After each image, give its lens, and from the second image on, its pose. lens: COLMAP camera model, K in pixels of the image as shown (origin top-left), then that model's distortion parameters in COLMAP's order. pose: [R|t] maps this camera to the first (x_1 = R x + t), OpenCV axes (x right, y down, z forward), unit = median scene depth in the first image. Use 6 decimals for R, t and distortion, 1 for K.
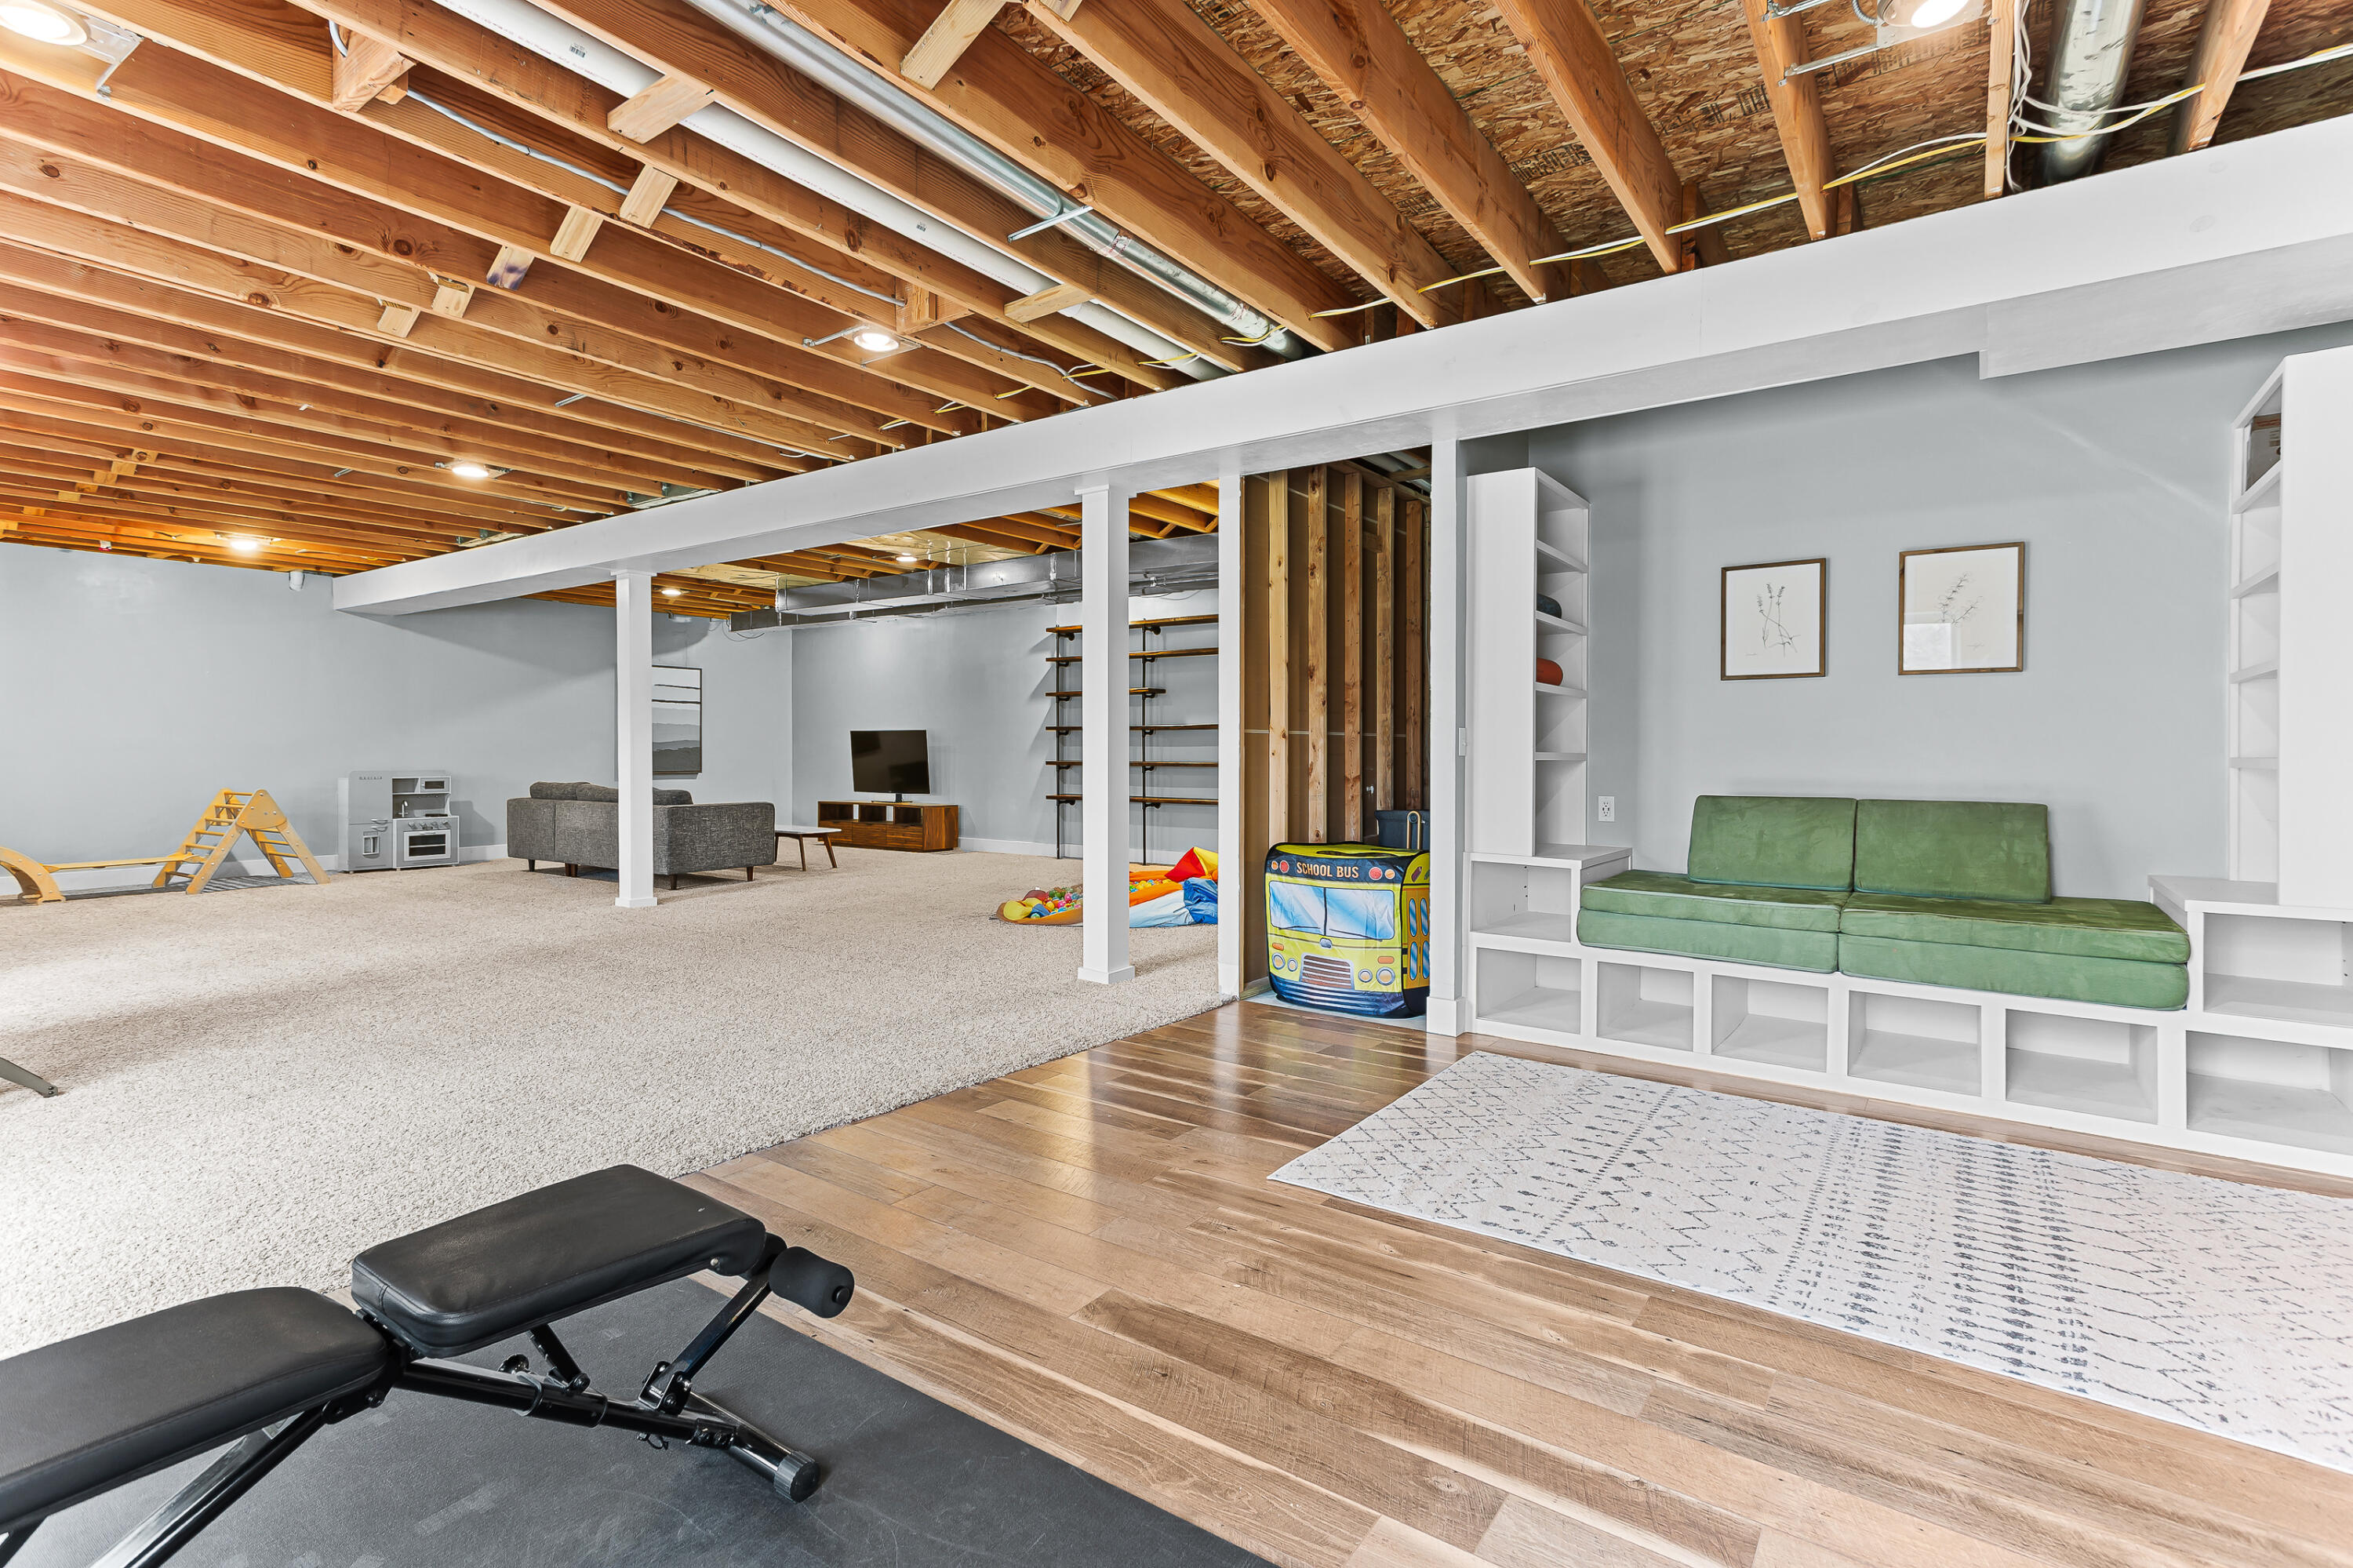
lens RADIAL K [[1113.8, 0, 1169.6], [0, 1113.8, 766.4], [0, 0, 1]] dist [0.032406, 0.001214]
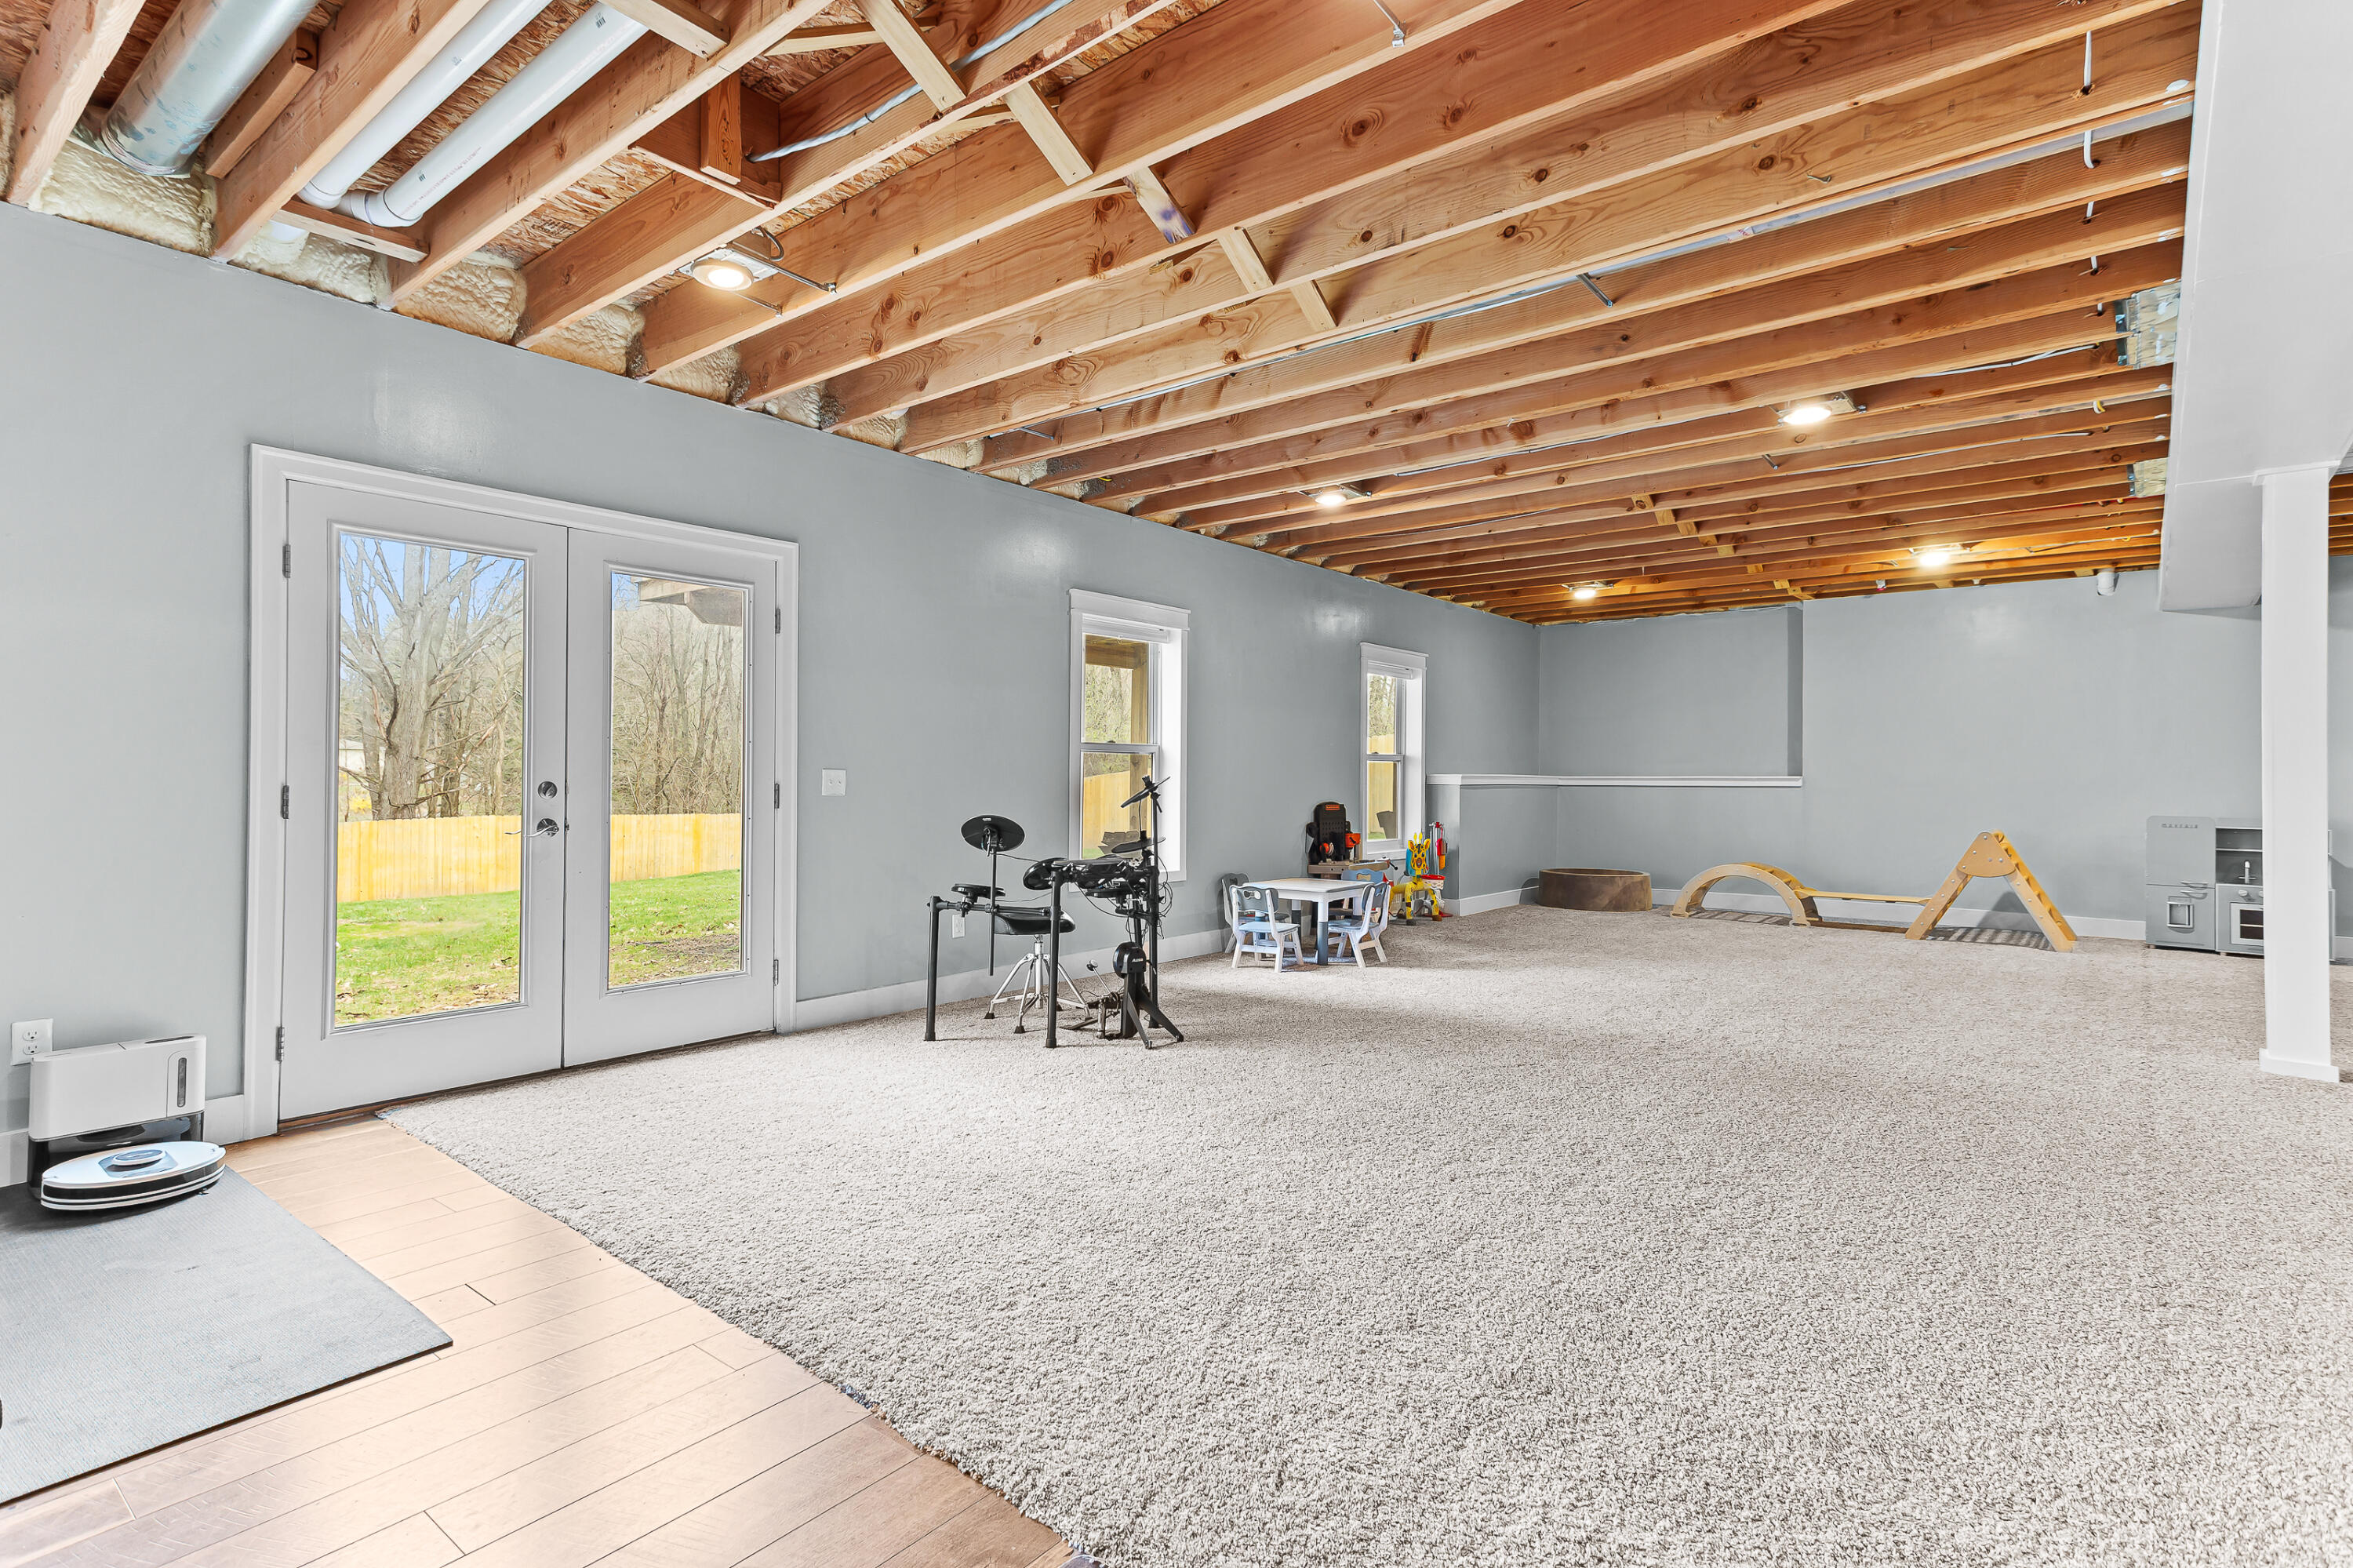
lens RADIAL K [[1113.8, 0, 1169.6], [0, 1113.8, 766.4], [0, 0, 1]] dist [0.032406, 0.001214]
pose [[-0.060429, -0.009244, -0.998130, 0.147114], [-0.025863, 0.999636, -0.007692, -0.011524], [0.997837, 0.025350, -0.060646, 0.617802]]
